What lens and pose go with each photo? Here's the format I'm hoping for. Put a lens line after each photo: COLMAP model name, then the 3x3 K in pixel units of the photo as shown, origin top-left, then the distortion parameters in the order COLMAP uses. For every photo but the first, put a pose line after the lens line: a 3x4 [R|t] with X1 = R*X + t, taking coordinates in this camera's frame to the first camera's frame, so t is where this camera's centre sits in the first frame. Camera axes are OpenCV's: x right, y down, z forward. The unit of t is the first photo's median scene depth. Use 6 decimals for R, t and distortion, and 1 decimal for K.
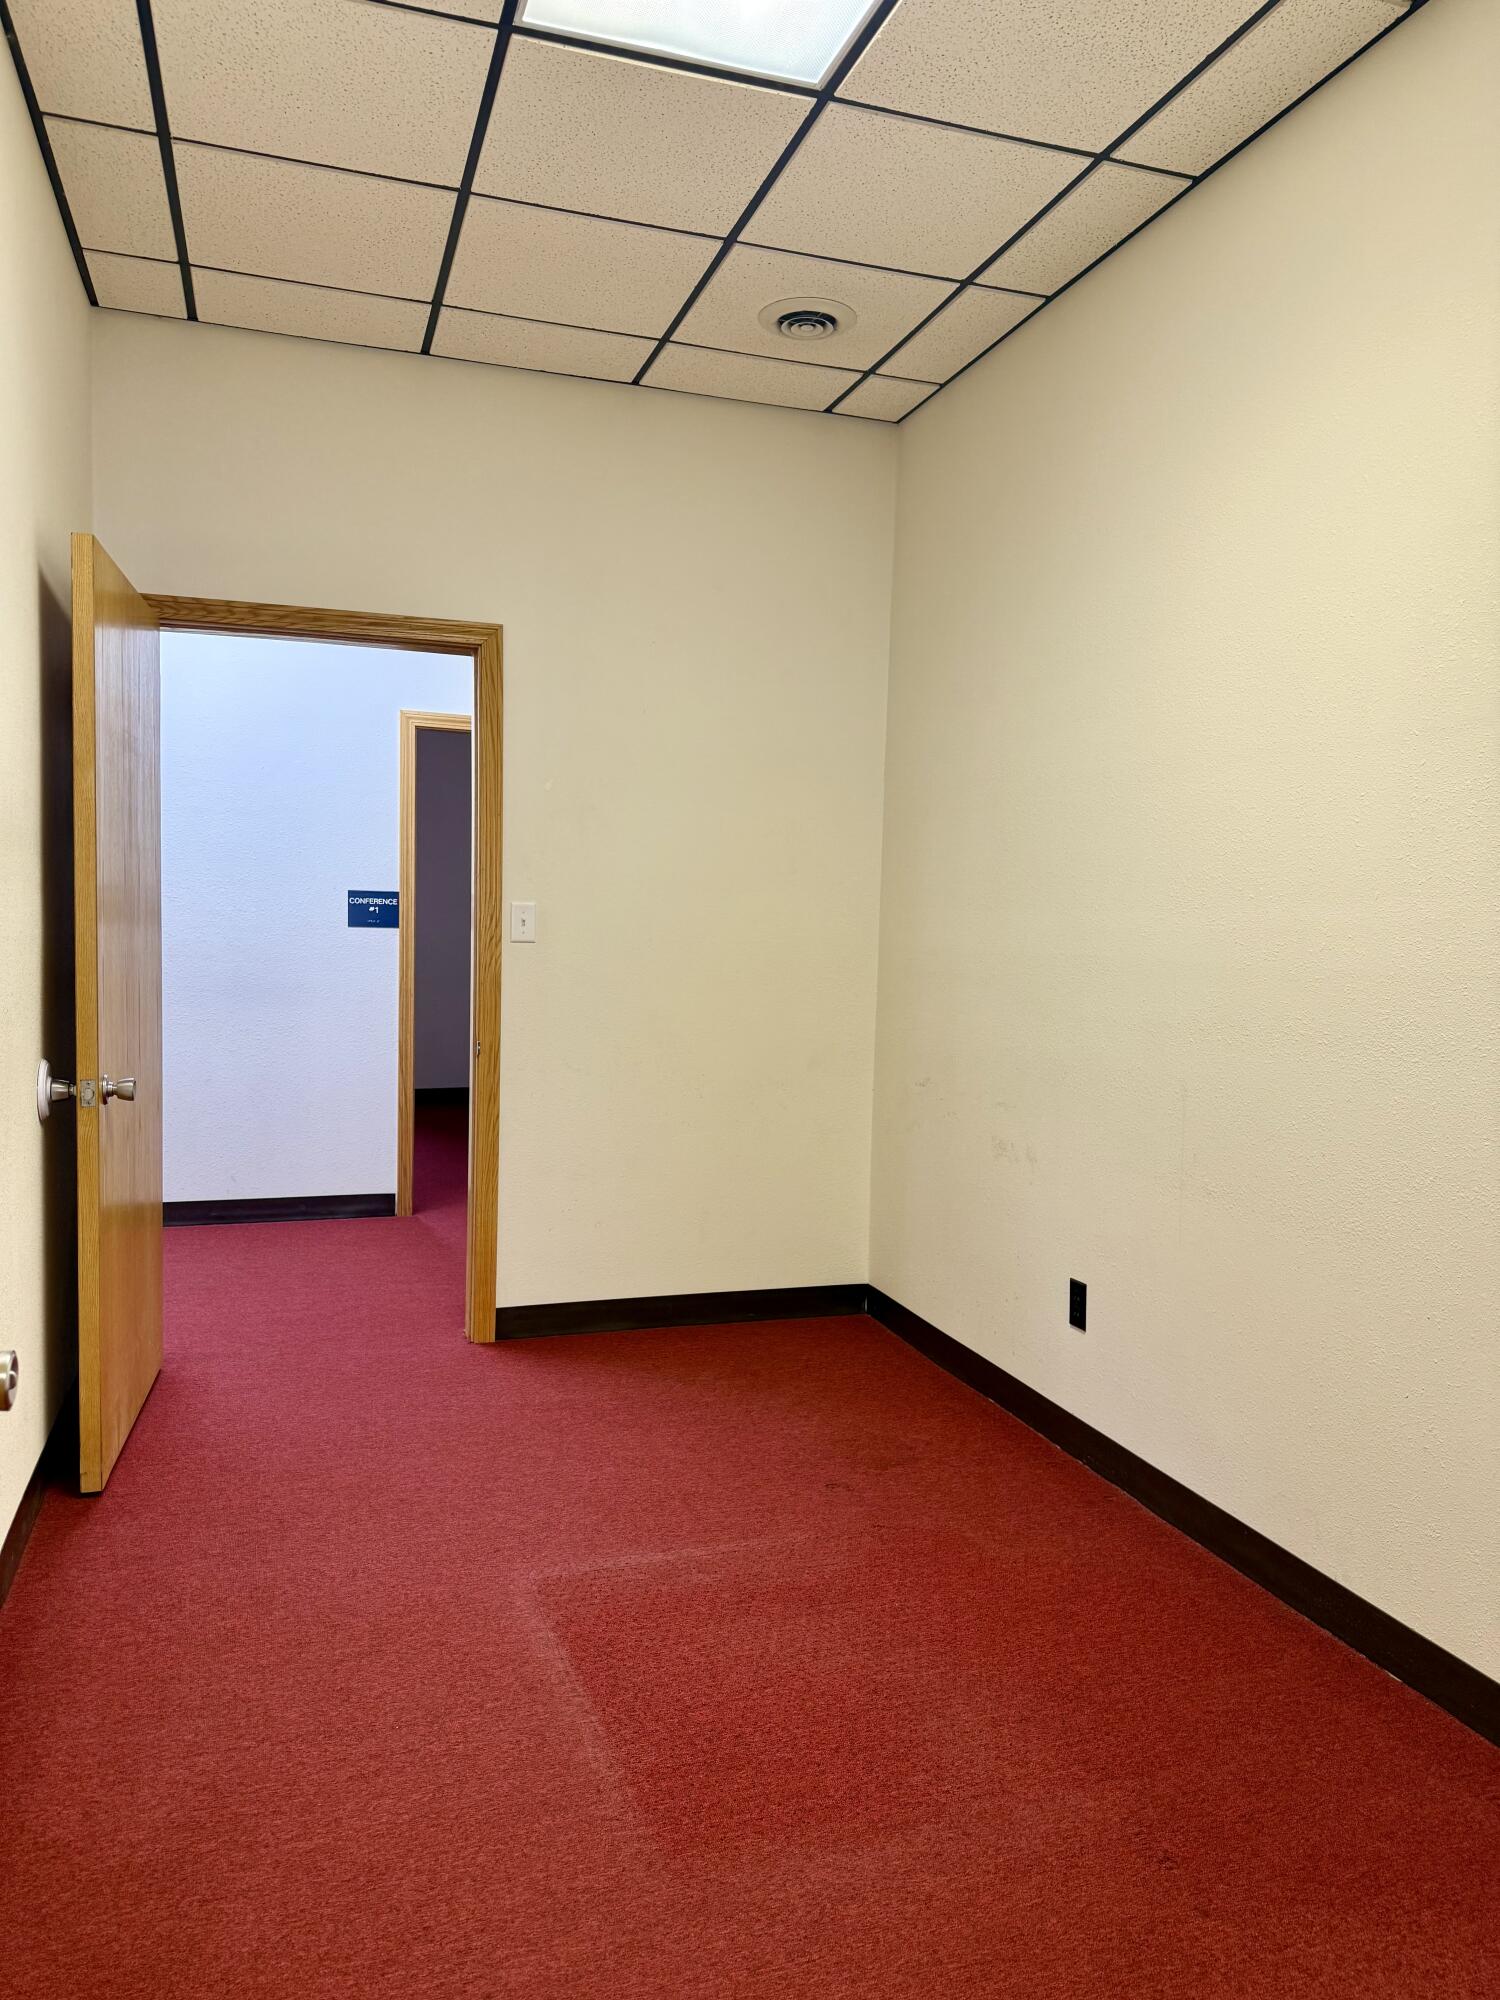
lens RADIAL K [[1424.5, 0, 750.0], [0, 1424.5, 1000.0], [0, 0, 1]] dist [0.044165, -0.002364]
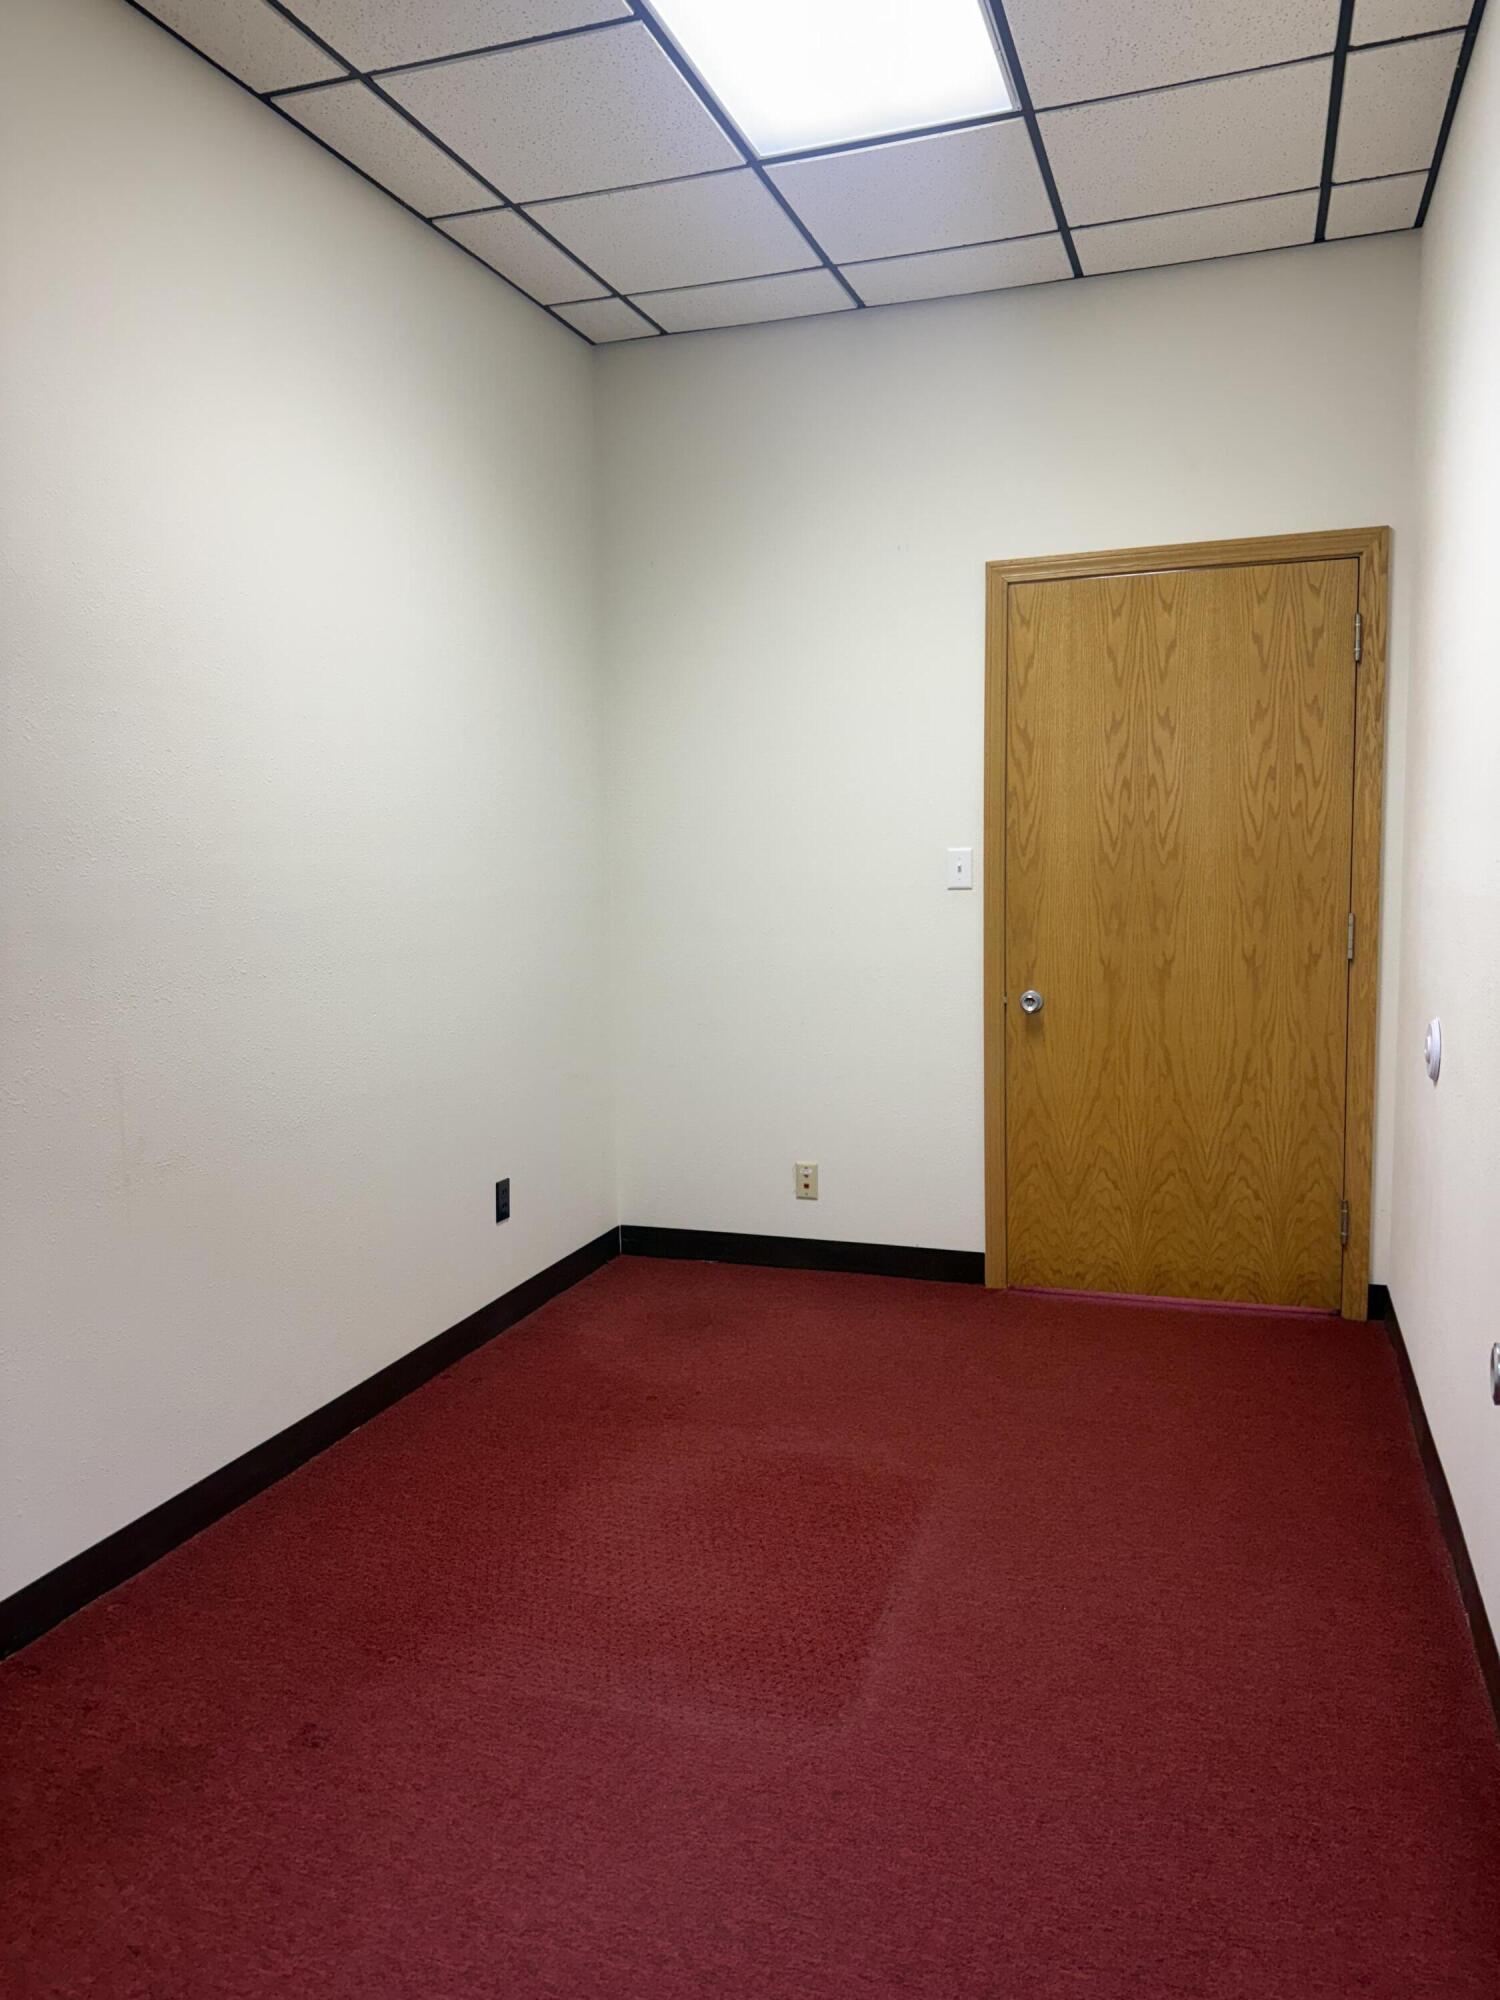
lens RADIAL K [[1424.5, 0, 750.0], [0, 1424.5, 1000.0], [0, 0, 1]] dist [0.044165, -0.002364]
pose [[-0.787279, -0.074107, 0.612127, -0.630204], [0.032460, 0.986393, 0.161166, -0.129781], [-0.615742, 0.146753, -0.774161, 1.752159]]
